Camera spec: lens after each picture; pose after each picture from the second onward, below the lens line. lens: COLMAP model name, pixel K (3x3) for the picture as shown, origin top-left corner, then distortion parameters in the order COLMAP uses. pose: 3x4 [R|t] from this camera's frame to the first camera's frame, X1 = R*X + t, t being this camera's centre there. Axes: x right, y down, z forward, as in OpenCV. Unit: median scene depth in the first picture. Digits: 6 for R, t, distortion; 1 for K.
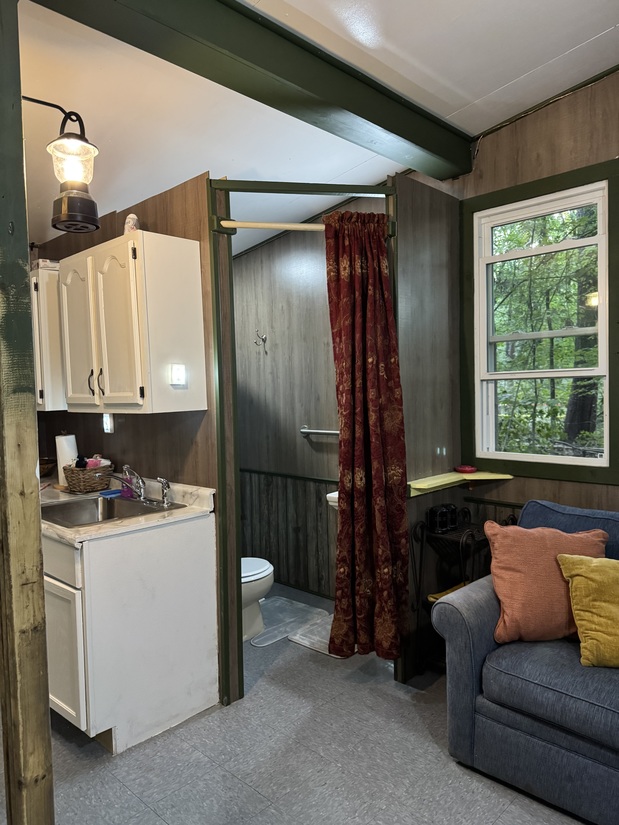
lens RADIAL K [[574.4, 0, 310.0], [0, 574.4, 411.7], [0, 0, 1]] dist [0.063664, -0.082824]
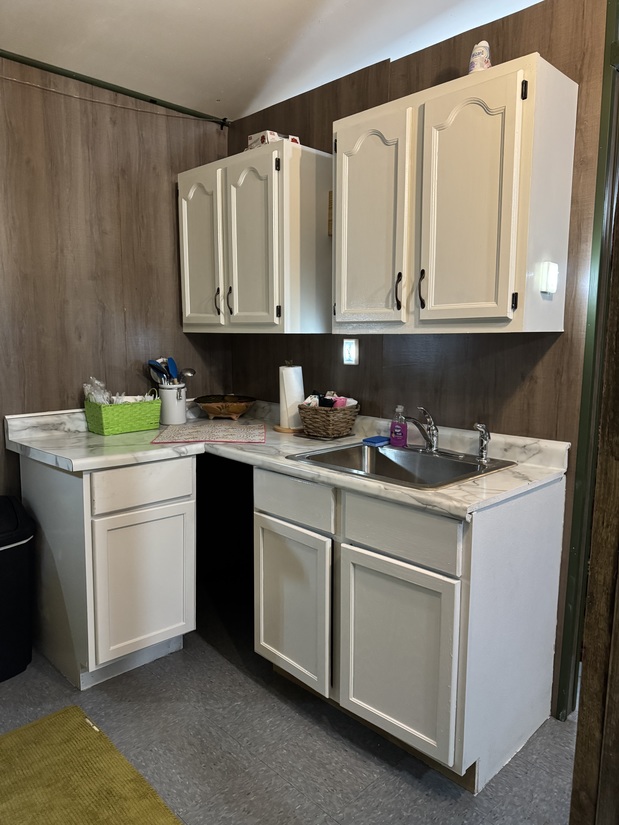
lens RADIAL K [[574.9, 0, 309.4], [0, 574.9, 415.9], [0, 0, 1]] dist [0.054056, -0.081373]
pose [[0.997953, 0.036144, -0.052749, -0.495453], [-0.030939, 0.994867, 0.096348, 0.044067], [0.055961, -0.094518, 0.993949, 0.284295]]
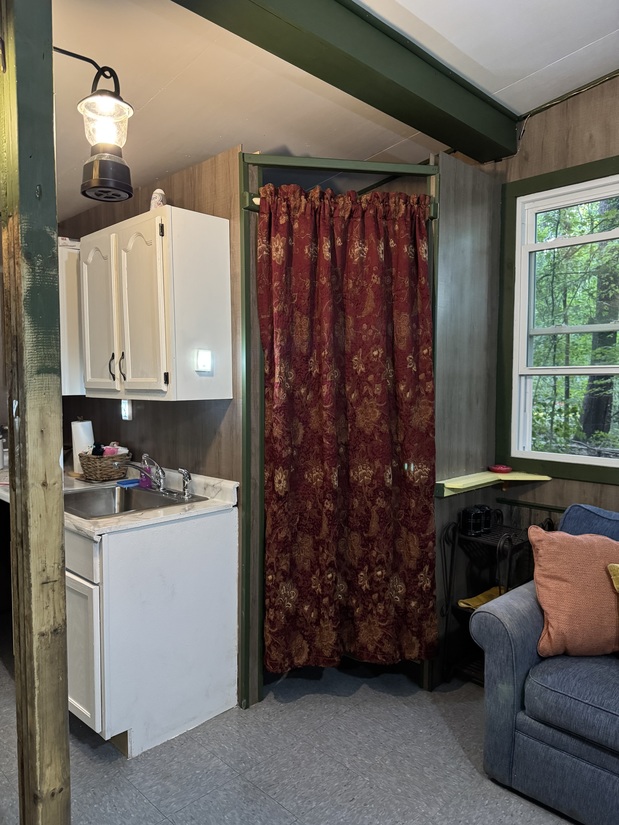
lens RADIAL K [[580.0, 0, 309.5], [0, 580.0, 412.5], [0, 0, 1]] dist [0.062575, -0.084393]
pose [[0.999470, 0.027249, -0.017806, -0.037873], [-0.026980, 0.999521, 0.015176, 0.001582], [0.018211, -0.014687, 0.999726, 0.050578]]
